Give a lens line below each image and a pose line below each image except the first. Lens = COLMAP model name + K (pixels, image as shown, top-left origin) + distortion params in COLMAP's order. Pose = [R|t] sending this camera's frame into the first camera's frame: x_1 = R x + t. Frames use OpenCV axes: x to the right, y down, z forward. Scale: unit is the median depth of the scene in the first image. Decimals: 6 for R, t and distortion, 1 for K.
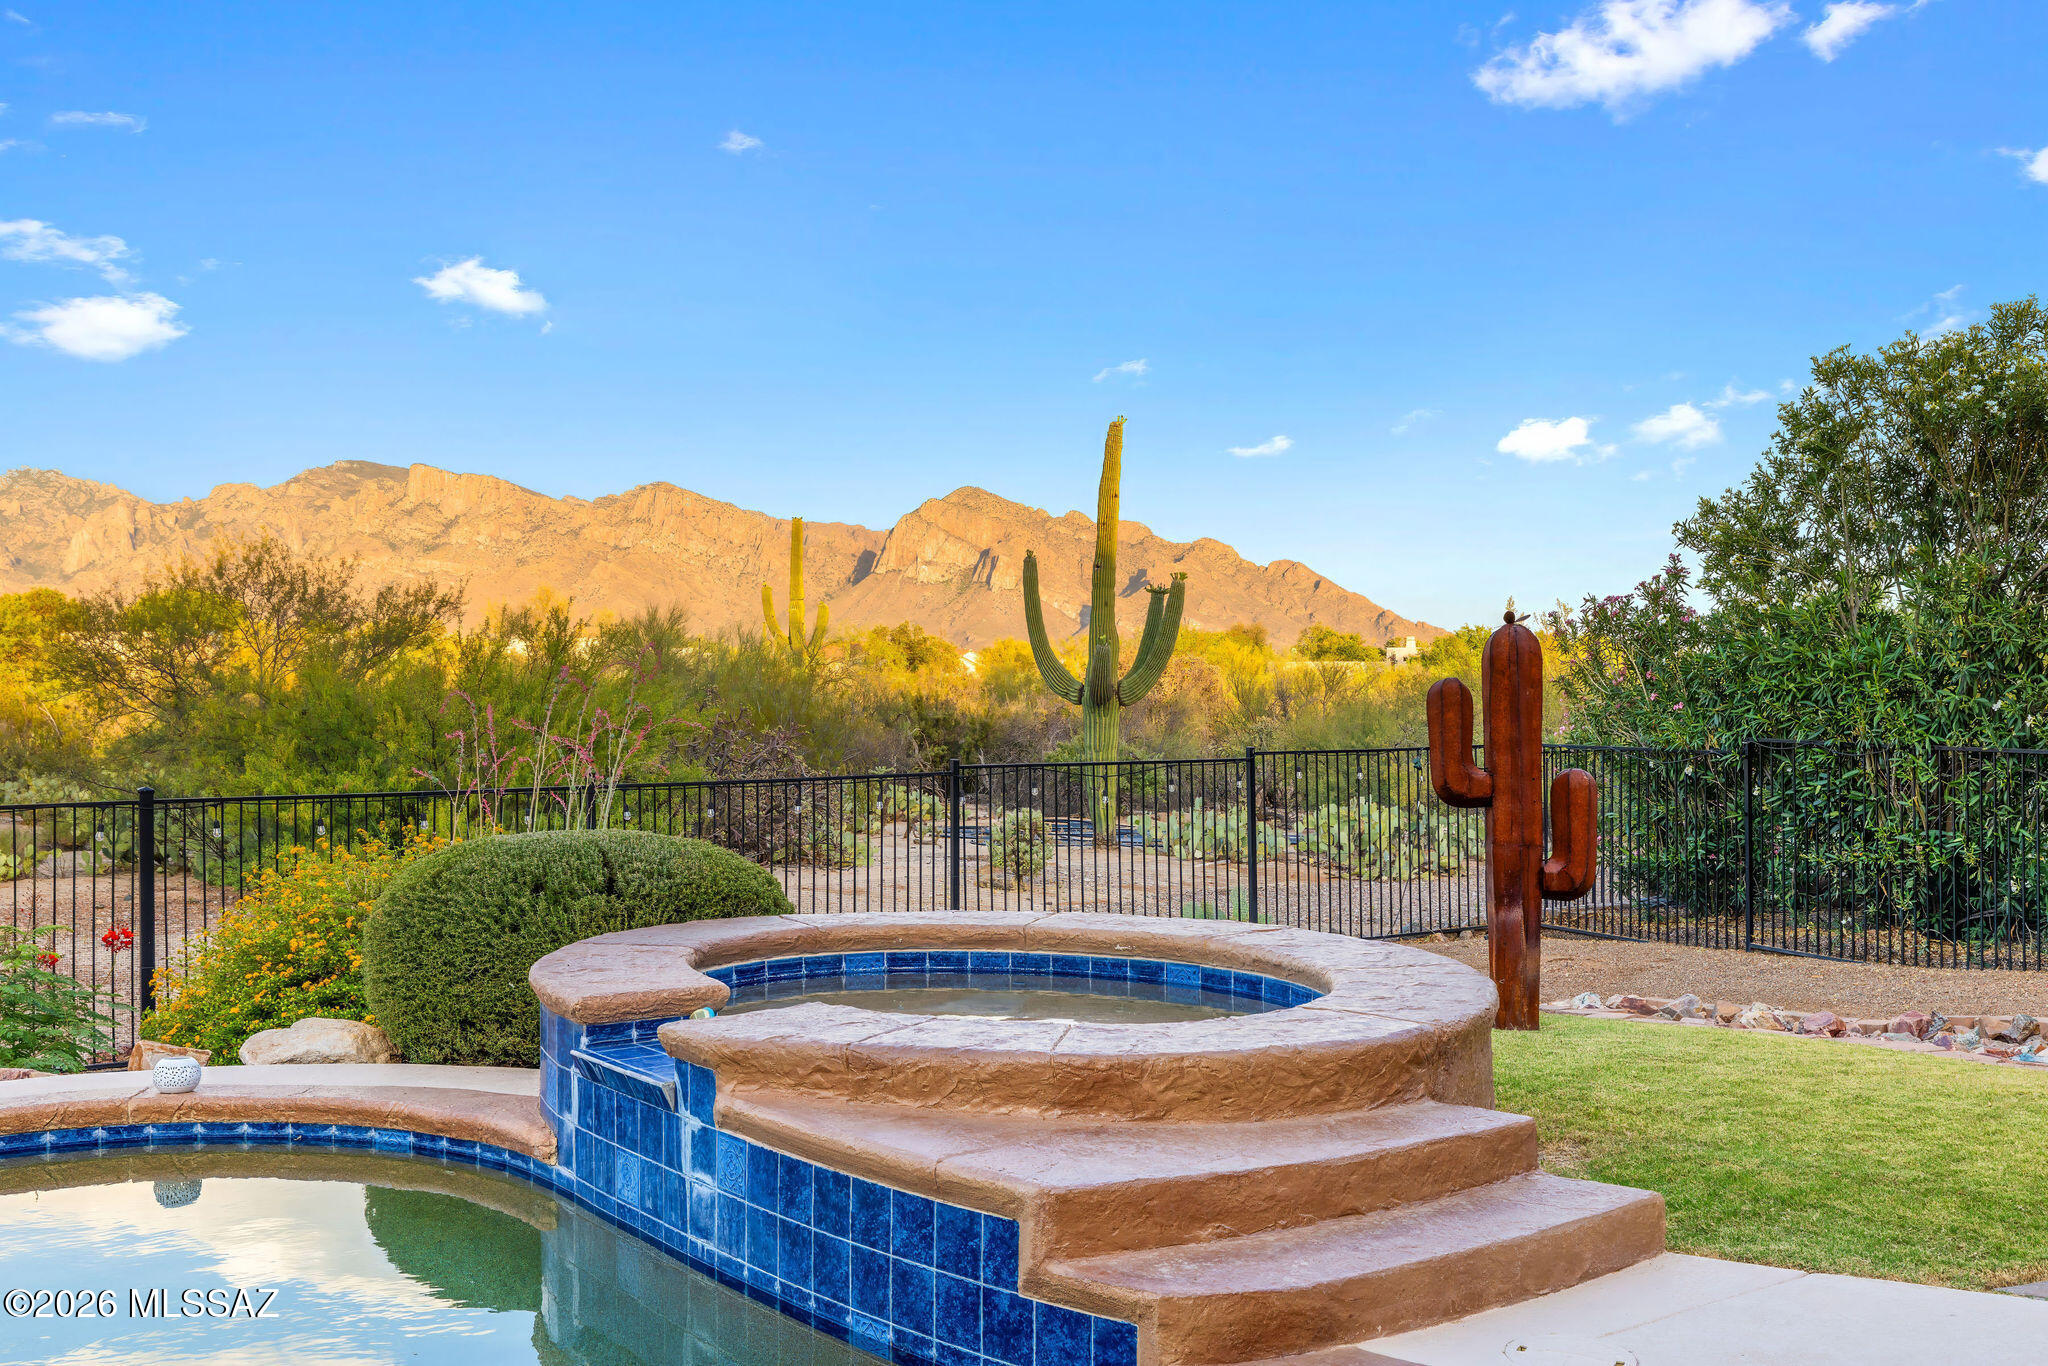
lens RADIAL K [[2033.5, 0, 1023.0], [0, 2033.5, 677.5], [0, 0, 1]] dist [-0.007979, 0.000000]
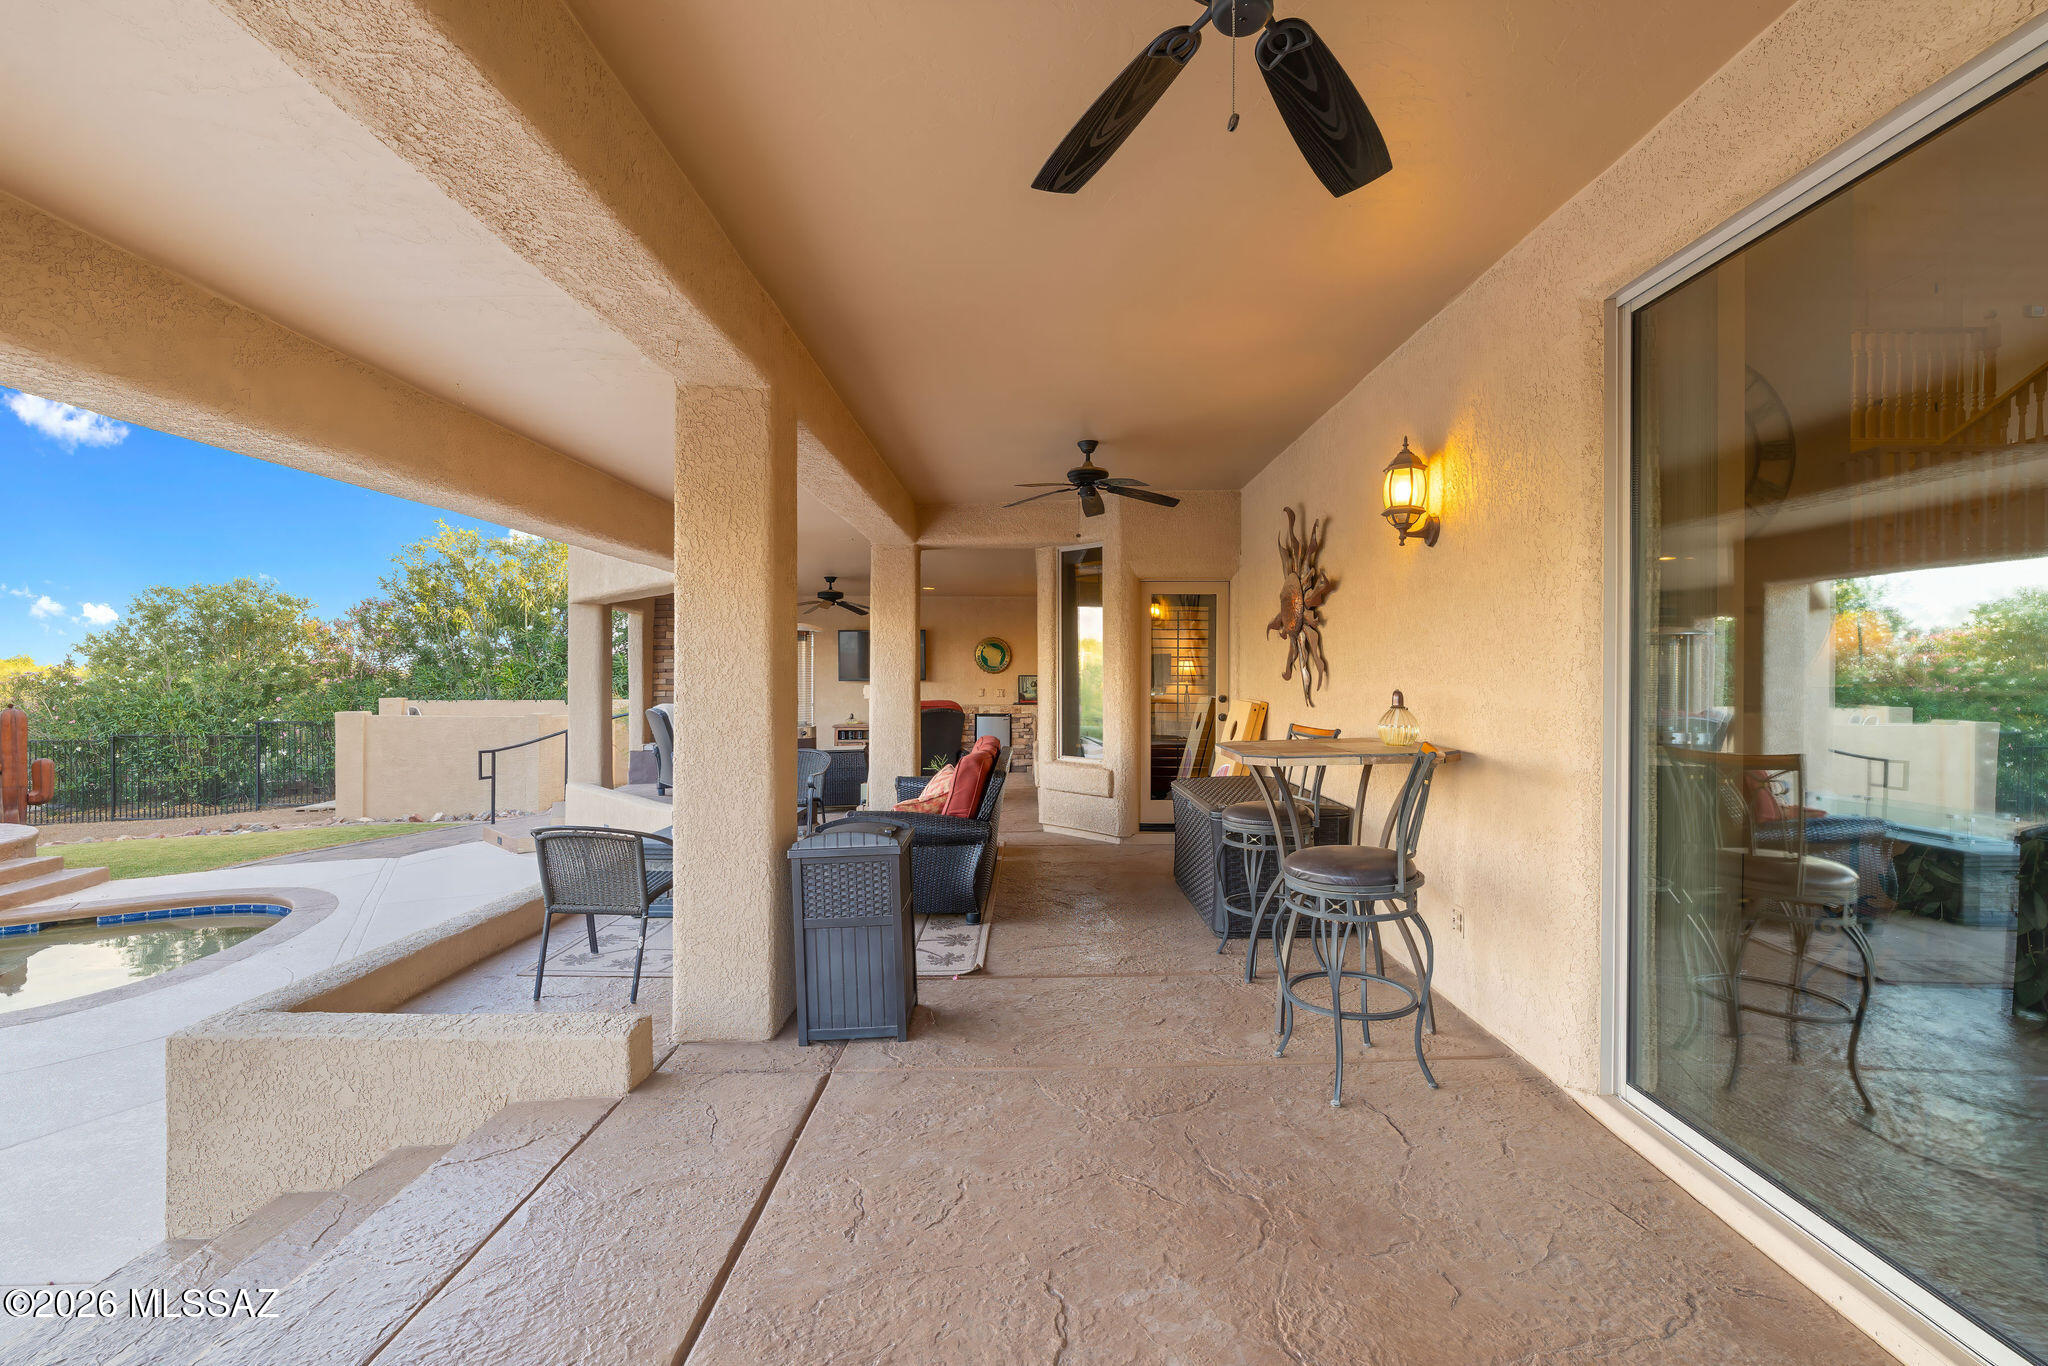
lens RADIAL K [[885.3, 0, 1024.7], [0, 885.3, 674.7], [0, 0, 1]] dist [-0.001395, -0.000285]
pose [[0.400788, 0.006504, 0.916148, -0.178972], [-0.003354, 0.999979, -0.005632, -0.039902], [-0.916165, -0.000816, 0.400802, -0.433378]]
